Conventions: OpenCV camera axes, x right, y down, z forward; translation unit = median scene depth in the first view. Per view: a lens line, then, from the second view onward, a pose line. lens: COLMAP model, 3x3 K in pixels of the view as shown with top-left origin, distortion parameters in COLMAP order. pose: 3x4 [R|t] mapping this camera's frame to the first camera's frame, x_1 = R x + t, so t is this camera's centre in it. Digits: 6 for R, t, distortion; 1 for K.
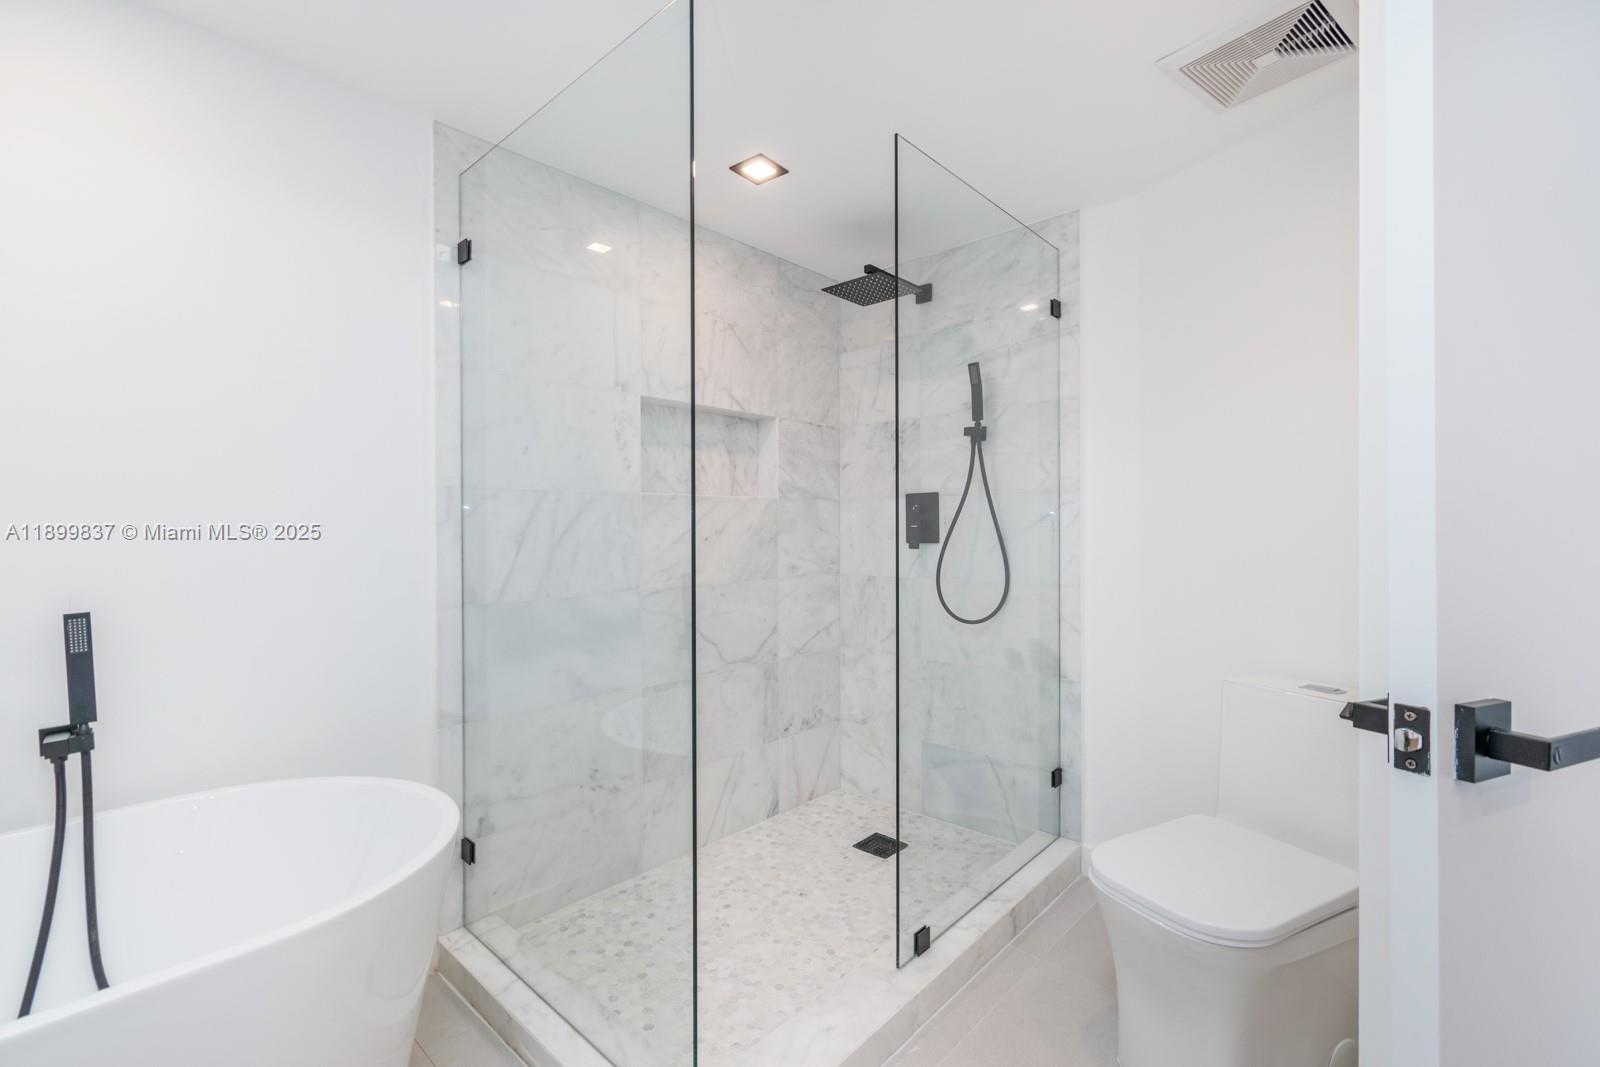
lens RADIAL K [[704.2, 0, 802.0], [0, 704.2, 519.5], [0, 0, 1]] dist [-0.002986, 0.000323]
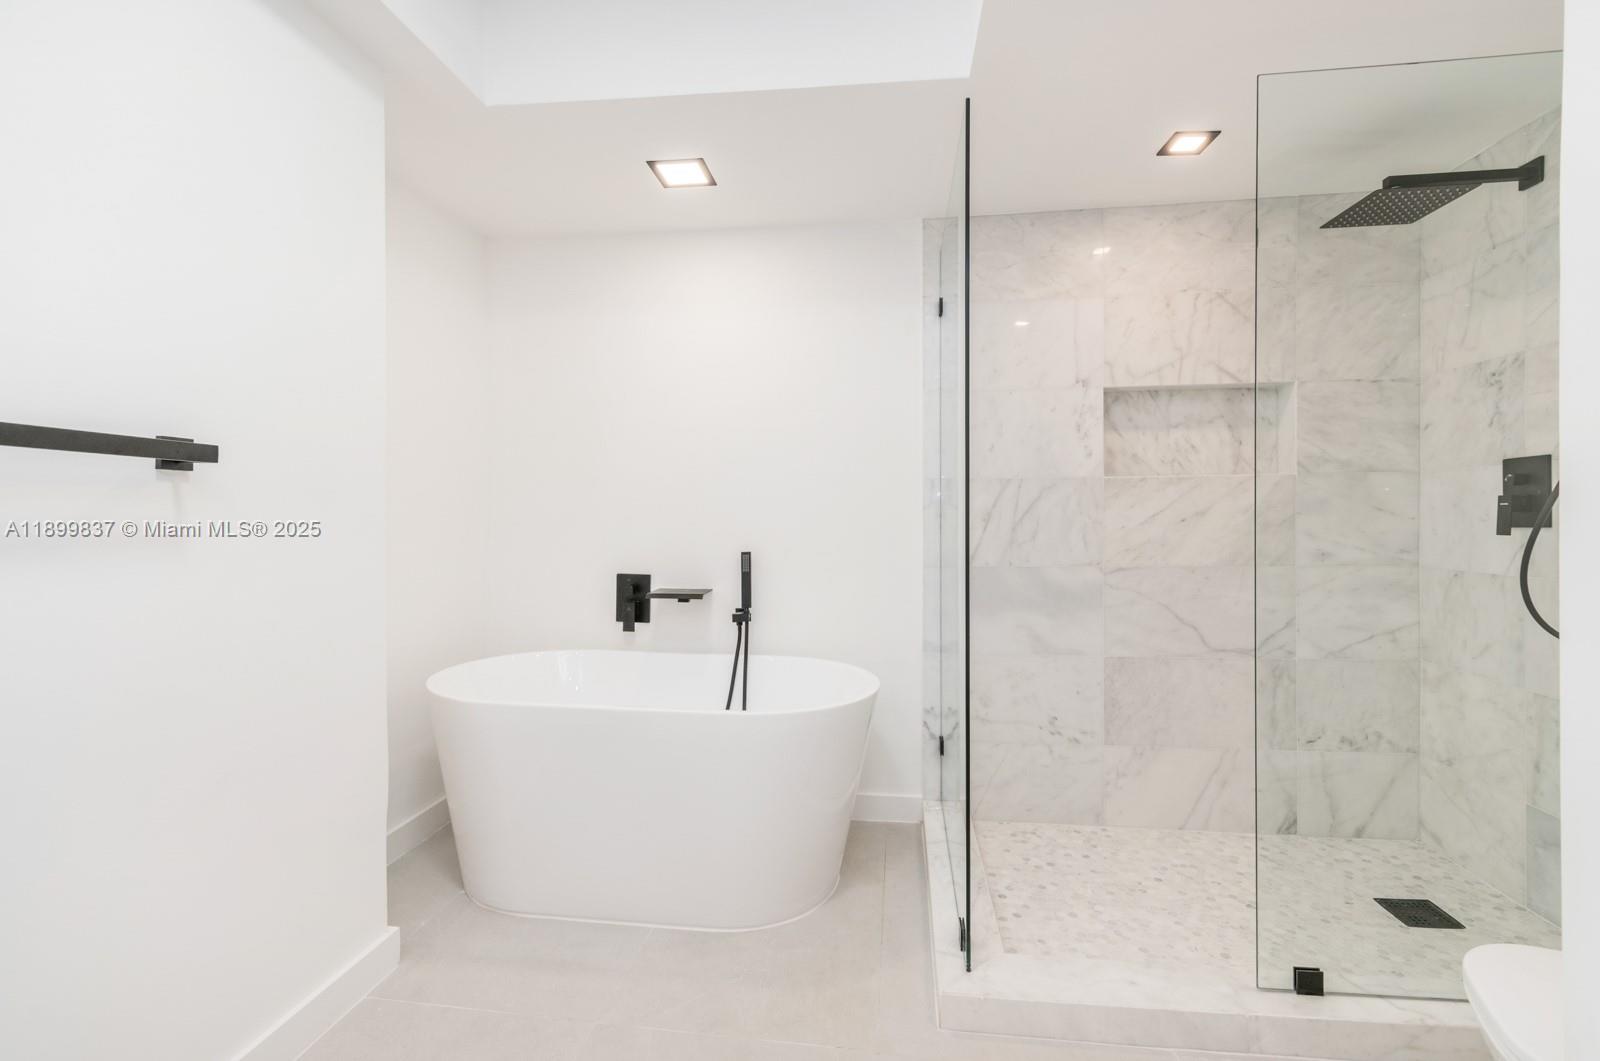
lens RADIAL K [[713.0, 0, 801.0], [0, 713.0, 498.4], [0, 0, 1]] dist [0.001163, -0.017912]
pose [[0.548919, -0.021687, -0.835594, 0.375310], [0.015165, 0.999757, -0.015986, 0.005209], [0.835738, -0.003897, 0.549114, 0.004304]]
